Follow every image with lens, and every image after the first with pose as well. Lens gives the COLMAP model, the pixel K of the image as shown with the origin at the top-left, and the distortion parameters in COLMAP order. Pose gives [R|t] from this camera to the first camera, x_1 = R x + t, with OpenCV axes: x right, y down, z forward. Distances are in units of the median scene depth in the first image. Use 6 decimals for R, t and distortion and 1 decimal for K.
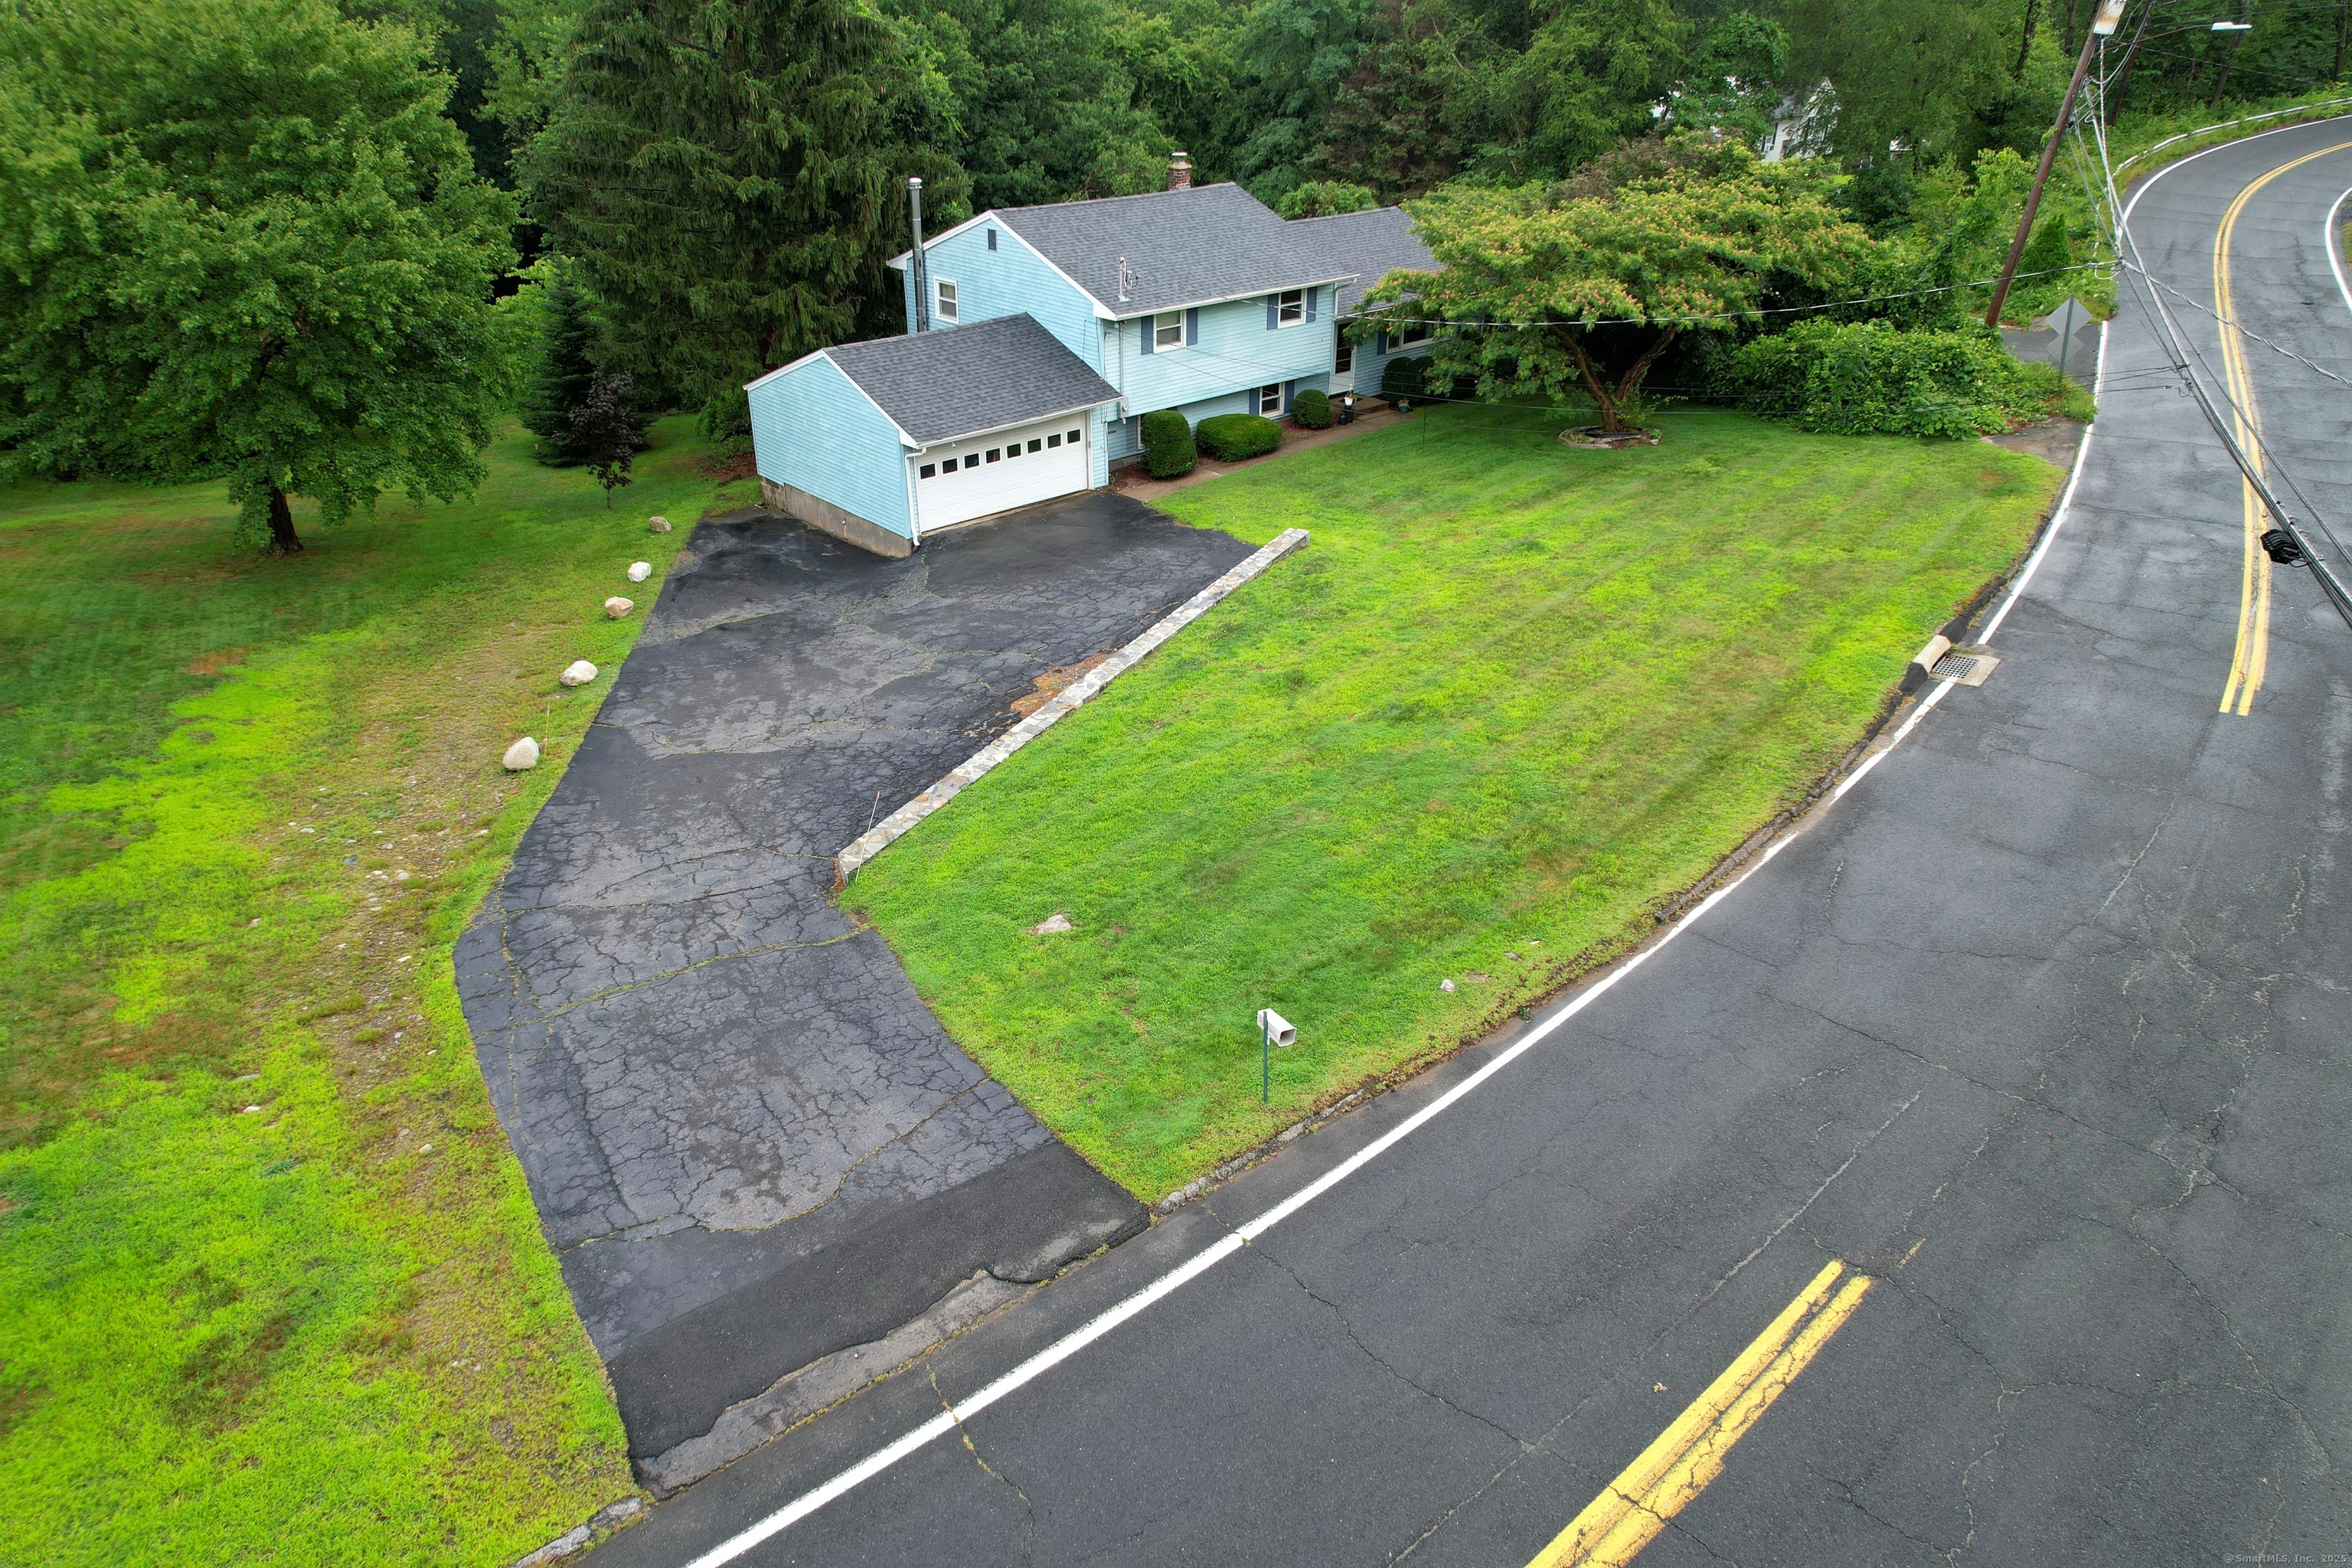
lens RADIAL K [[1511.9, 0, 1163.8], [0, 1511.9, 783.2], [0, 0, 1]] dist [-0.057289, 0.040836]
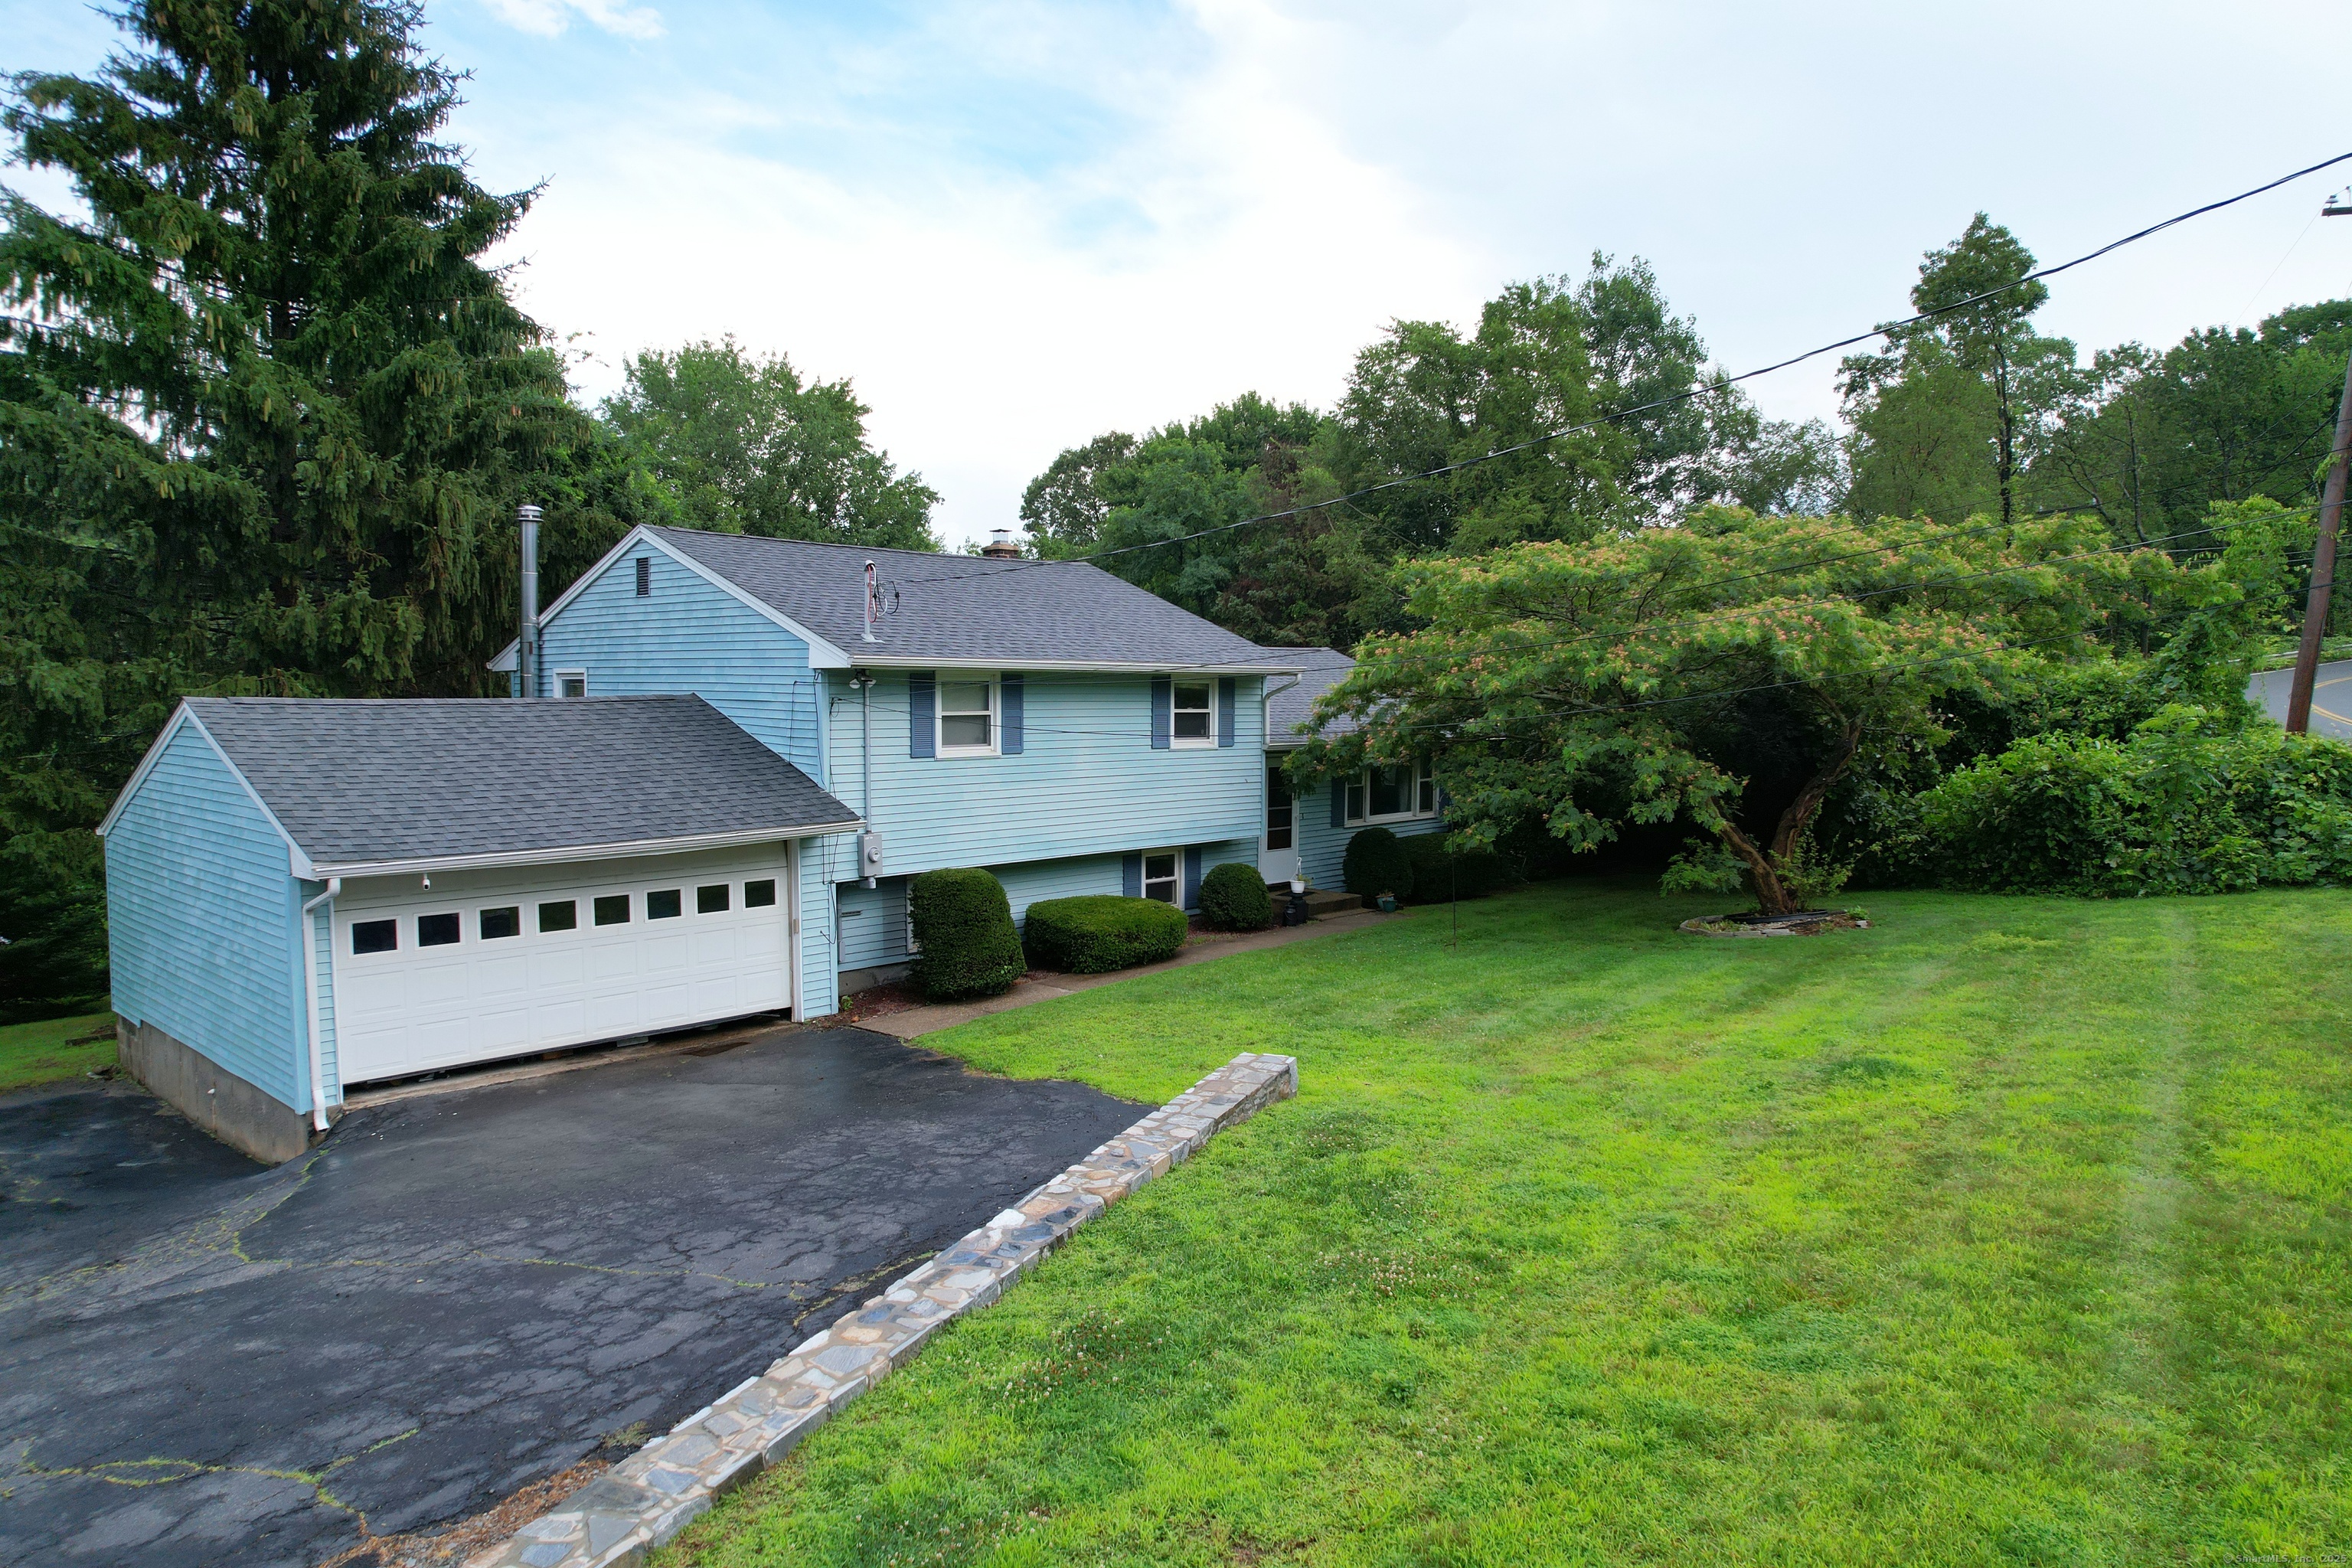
lens RADIAL K [[1511.9, 0, 1172.4], [0, 1511.9, 787.2], [0, 0, 1]] dist [-0.057289, 0.040836]
pose [[0.995240, -0.003905, 0.097380, 0.023451], [0.044259, 0.908331, -0.415904, -0.060278], [-0.086829, 0.418234, 0.904180, 0.537717]]
